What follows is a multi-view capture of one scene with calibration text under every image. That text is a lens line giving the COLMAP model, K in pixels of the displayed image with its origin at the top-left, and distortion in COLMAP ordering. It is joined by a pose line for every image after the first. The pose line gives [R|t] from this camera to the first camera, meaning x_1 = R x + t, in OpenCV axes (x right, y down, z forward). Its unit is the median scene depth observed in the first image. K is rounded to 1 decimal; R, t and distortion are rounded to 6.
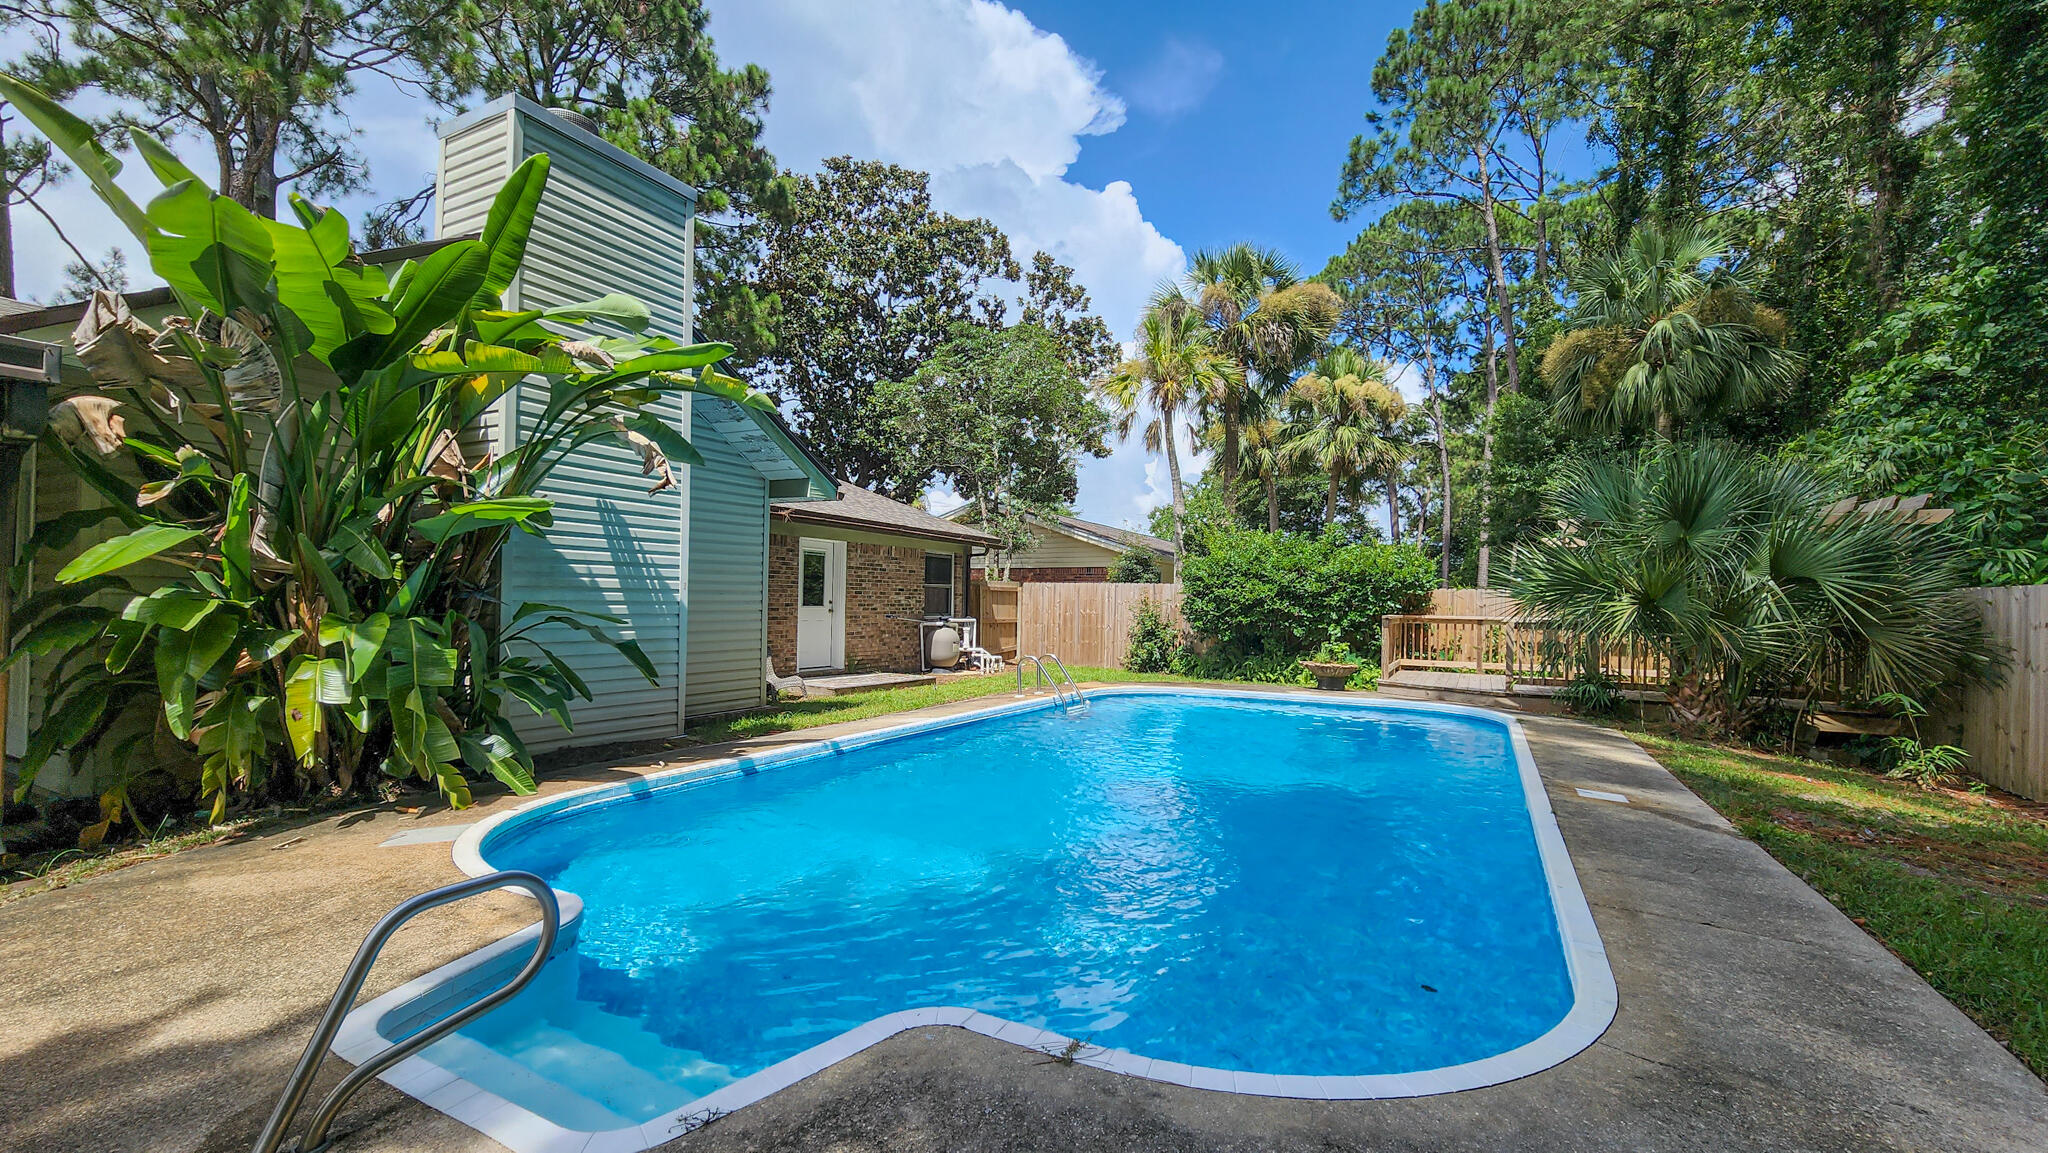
lens RADIAL K [[855.5, 0, 1013.3], [0, 855.5, 598.2], [0, 0, 1]] dist [0.001182, -0.000104]
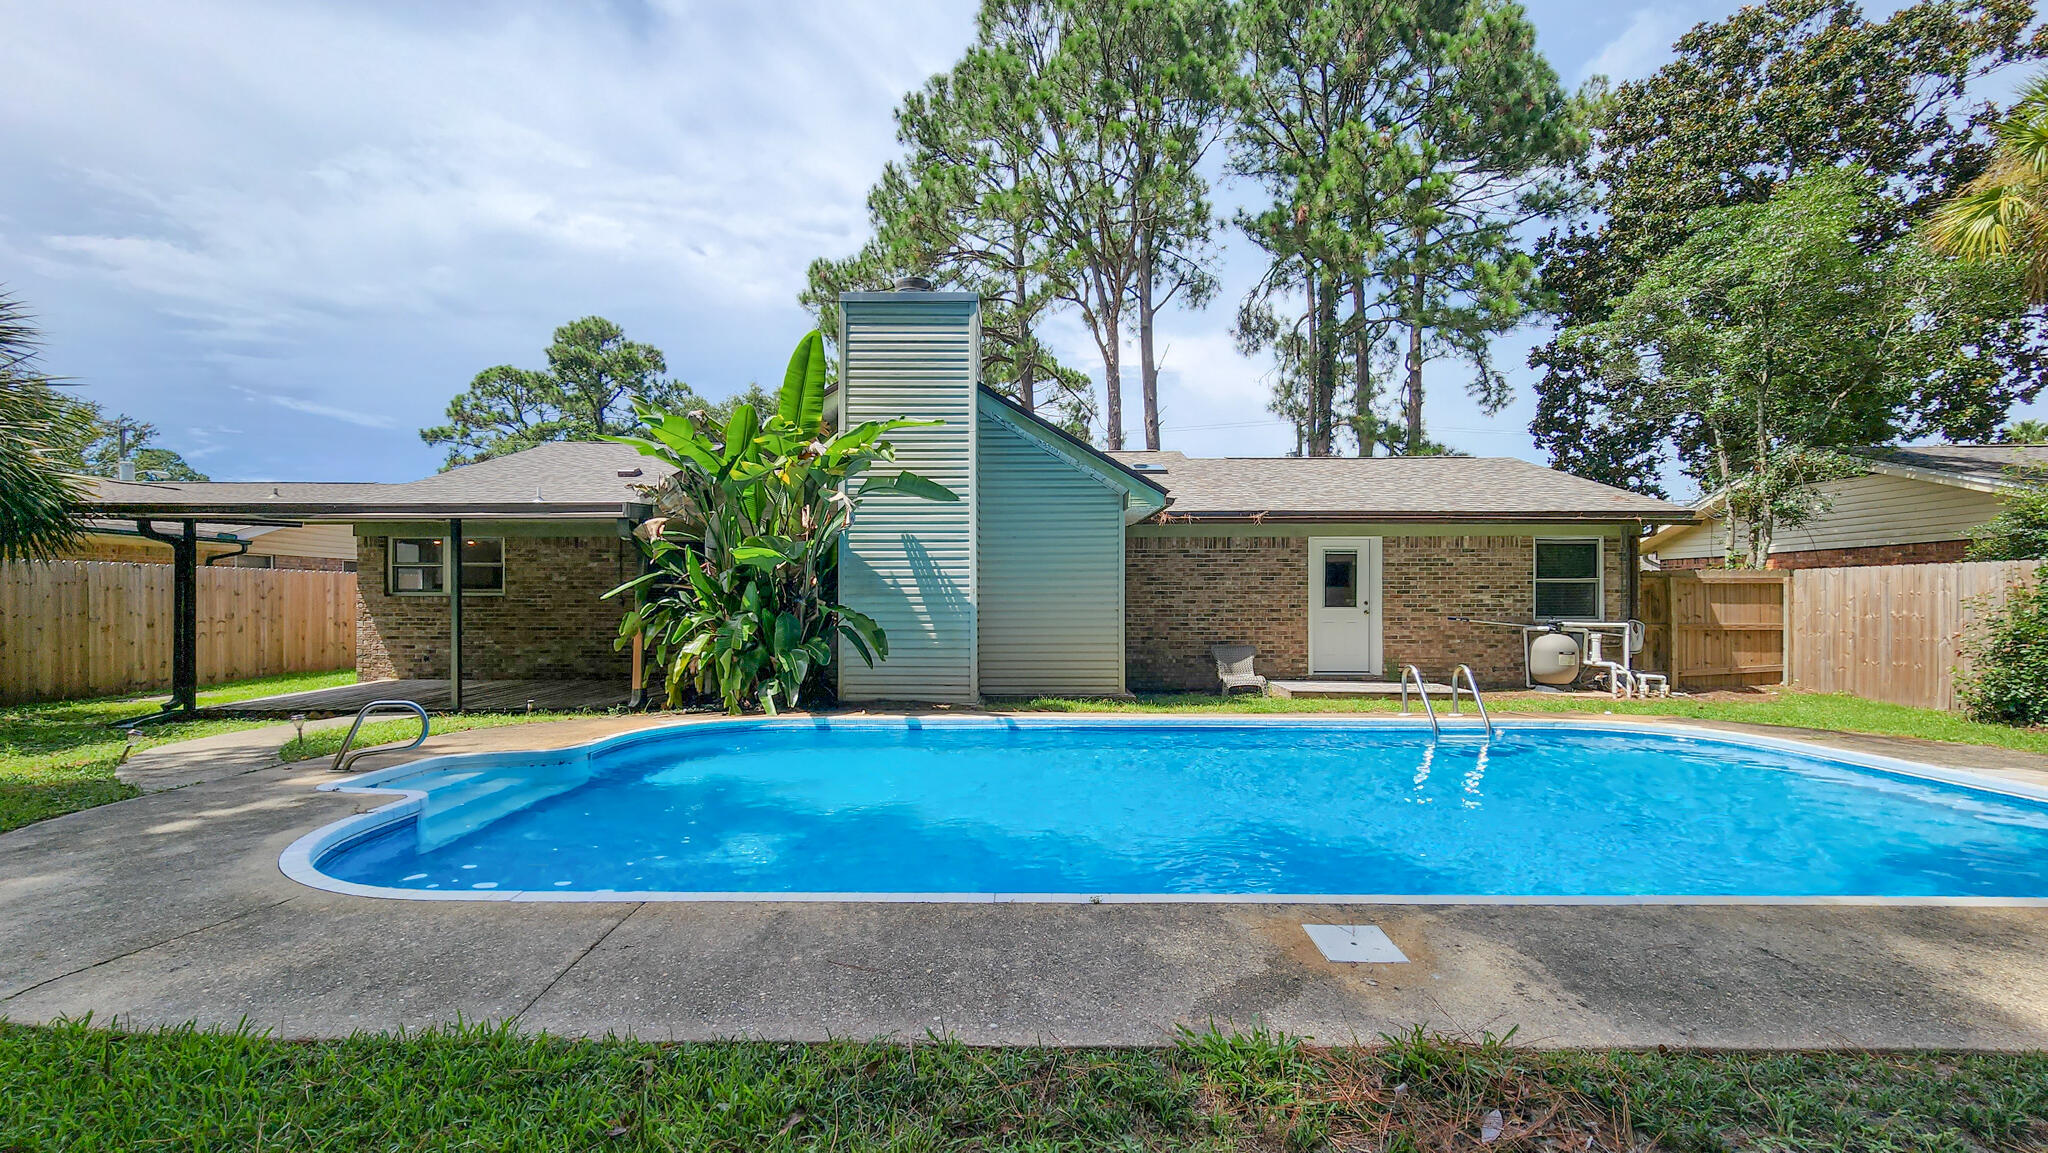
lens RADIAL K [[855.4, 0, 1029.2], [0, 855.4, 598.9], [0, 0, 1]] dist [0.001046, -0.000278]
pose [[0.487366, -0.012722, -0.873105, 0.649855], [0.009777, 0.999911, -0.009113, 0.008514], [0.873143, -0.004095, 0.487446, 0.339861]]
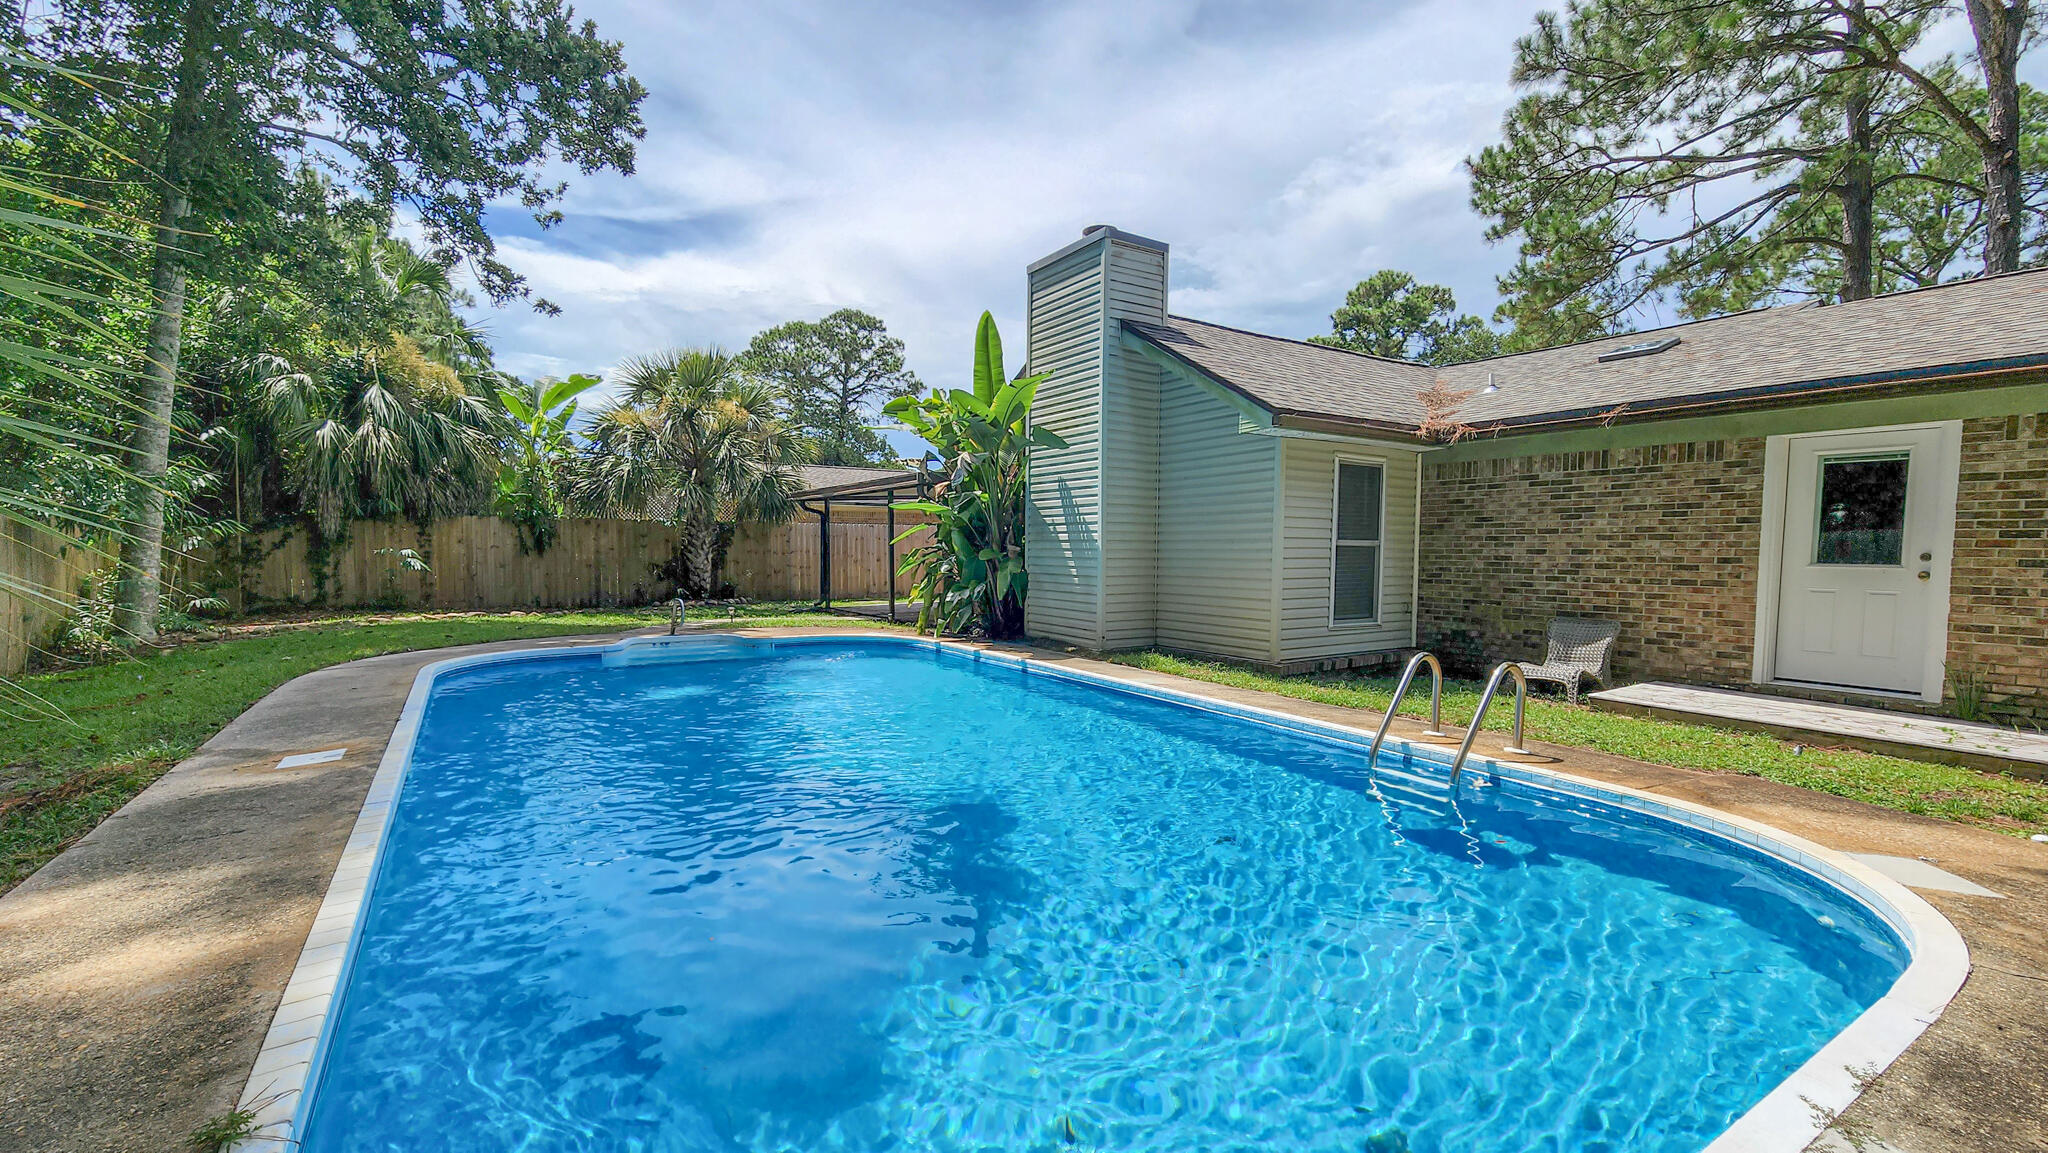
lens RADIAL K [[855.5, 0, 1013.3], [0, 855.5, 598.2], [0, 0, 1]] dist [0.001182, -0.000104]
pose [[-0.477031, 0.036864, -0.878113, 0.669193], [-0.008738, 0.998872, 0.046680, 0.015461], [0.878843, 0.029941, -0.476171, 1.203528]]
